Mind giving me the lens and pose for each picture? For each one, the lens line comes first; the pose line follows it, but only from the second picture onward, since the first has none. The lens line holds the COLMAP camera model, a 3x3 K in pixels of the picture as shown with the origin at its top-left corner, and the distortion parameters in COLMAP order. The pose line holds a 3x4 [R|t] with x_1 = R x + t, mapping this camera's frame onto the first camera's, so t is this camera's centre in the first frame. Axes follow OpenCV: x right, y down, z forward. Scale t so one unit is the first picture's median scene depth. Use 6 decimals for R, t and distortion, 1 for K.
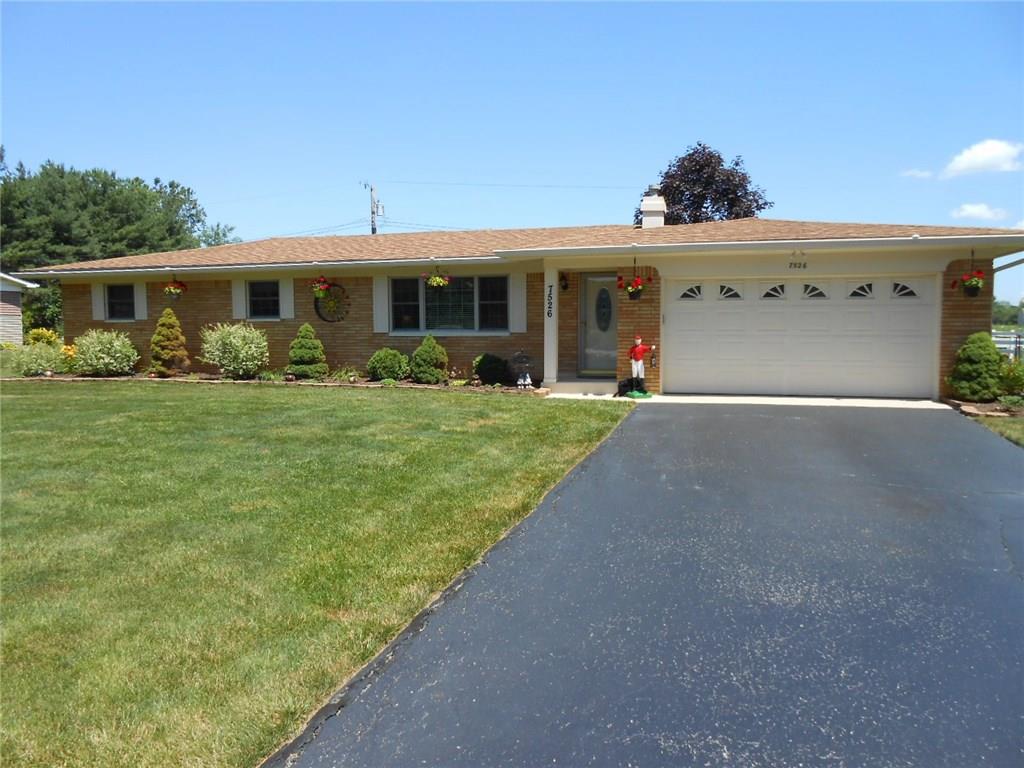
lens RADIAL K [[785.2, 0, 512.0], [0, 785.2, 384.0], [0, 0, 1]] dist [-0.059593, 0.074691]
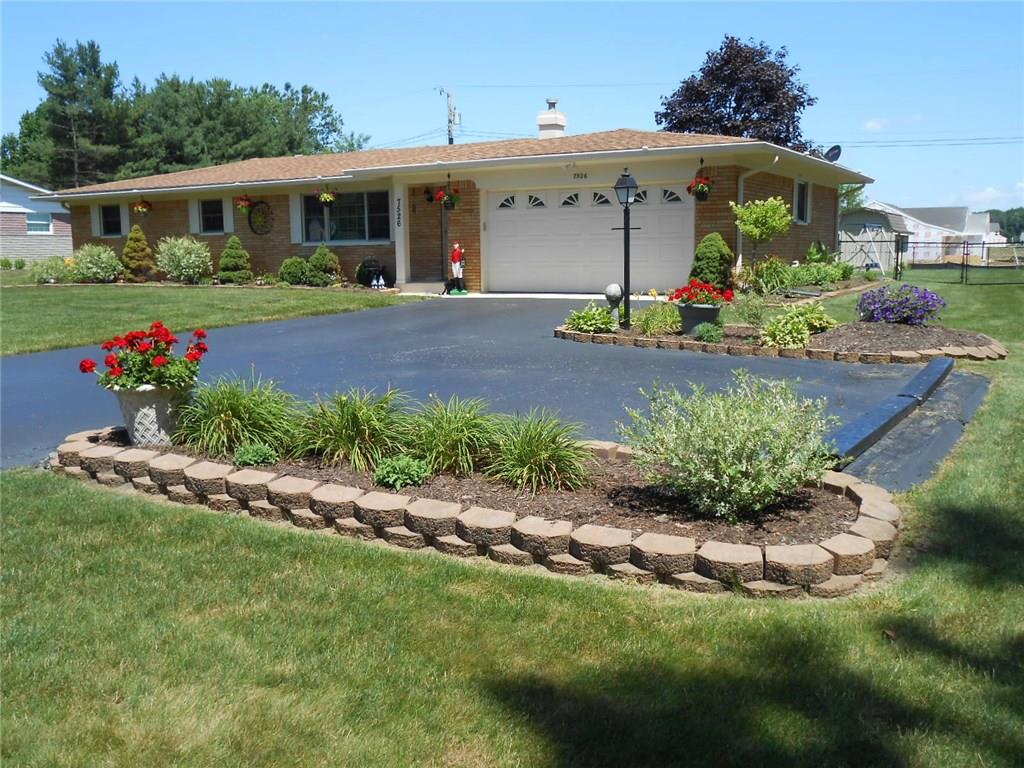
lens RADIAL K [[977.8, 0, 512.0], [0, 977.8, 384.0], [0, 0, 1]] dist [-0.014152, 0.019794]
pose [[0.971115, 0.023092, -0.237492, 0.474201], [-0.008413, 0.998001, 0.062638, 0.046589], [0.238464, -0.058831, 0.969368, -0.316378]]
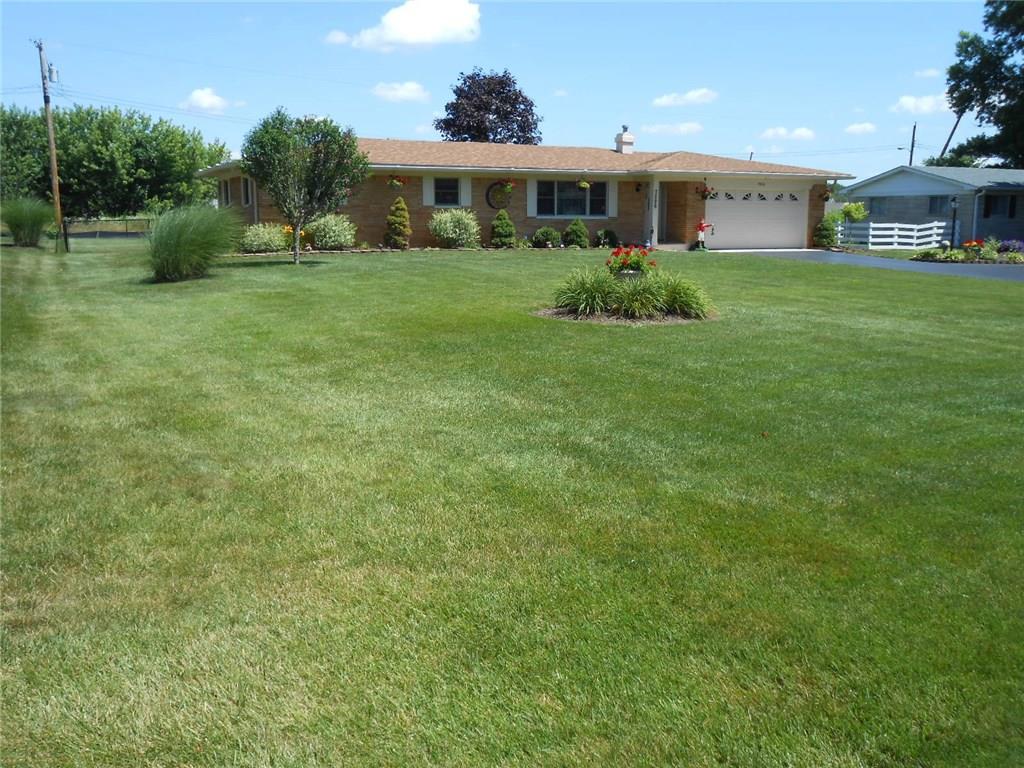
lens RADIAL K [[977.8, 0, 512.0], [0, 977.8, 384.0], [0, 0, 1]] dist [-0.014152, 0.019794]
pose [[0.746726, -0.105703, 0.656679, -1.445808], [0.043503, 0.992939, 0.110361, 0.045099], [-0.663708, -0.053842, 0.746051, -0.396471]]
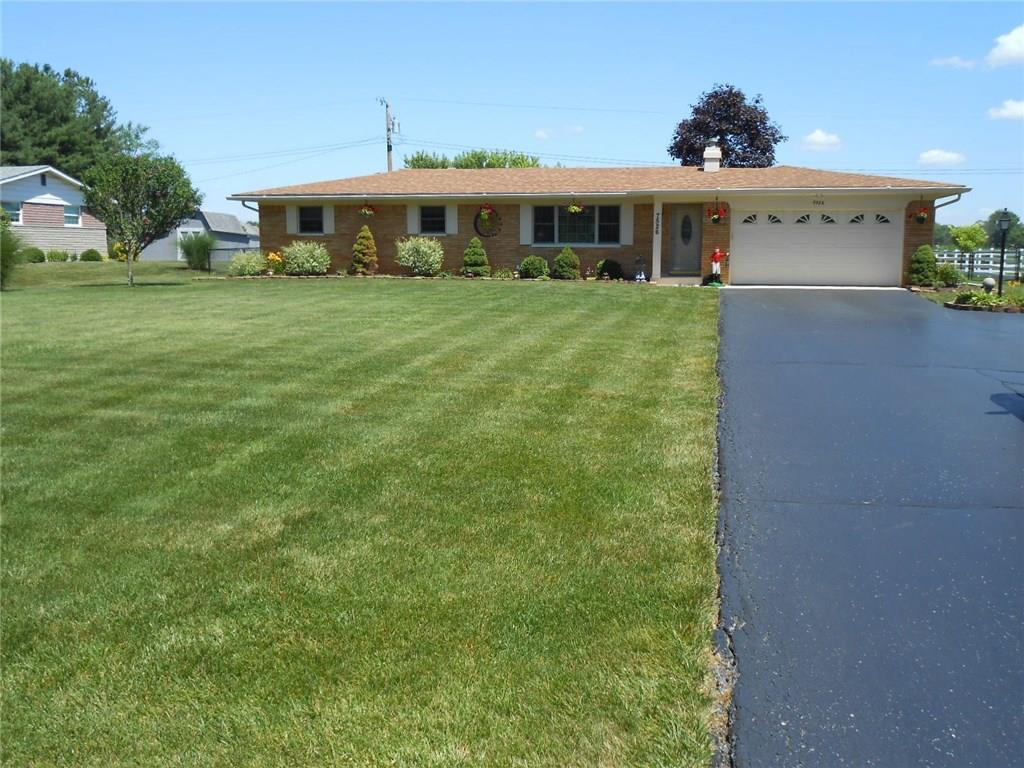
lens RADIAL K [[977.8, 0, 512.0], [0, 977.8, 384.0], [0, 0, 1]] dist [-0.014152, 0.019794]
pose [[0.997043, -0.003128, 0.076785, -0.321333], [-0.001697, 0.998032, 0.062689, 0.073276], [-0.076830, -0.062634, 0.995075, -0.749684]]
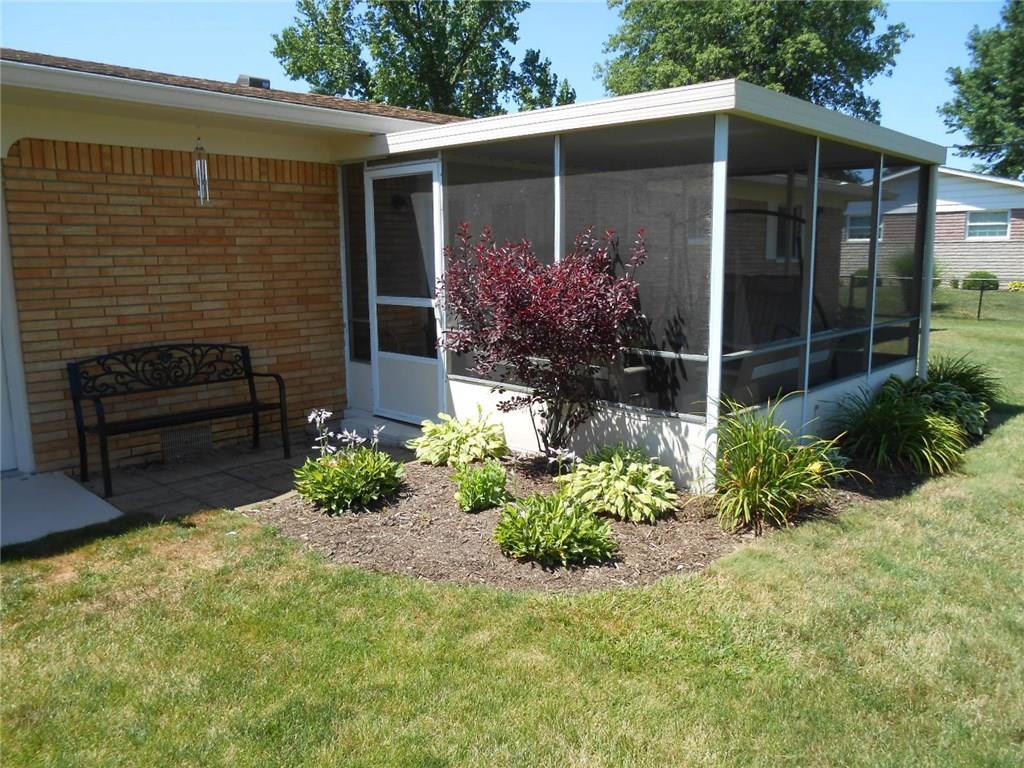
lens RADIAL K [[785.0, 0, 512.0], [0, 785.0, 384.0], [0, 0, 1]] dist [-0.027334, 0.008219]
pose [[-0.455792, 0.154830, -0.876517, 0.377728], [-0.056558, 0.977727, 0.202118, -0.140410], [0.888288, 0.141698, -0.436883, 1.616146]]
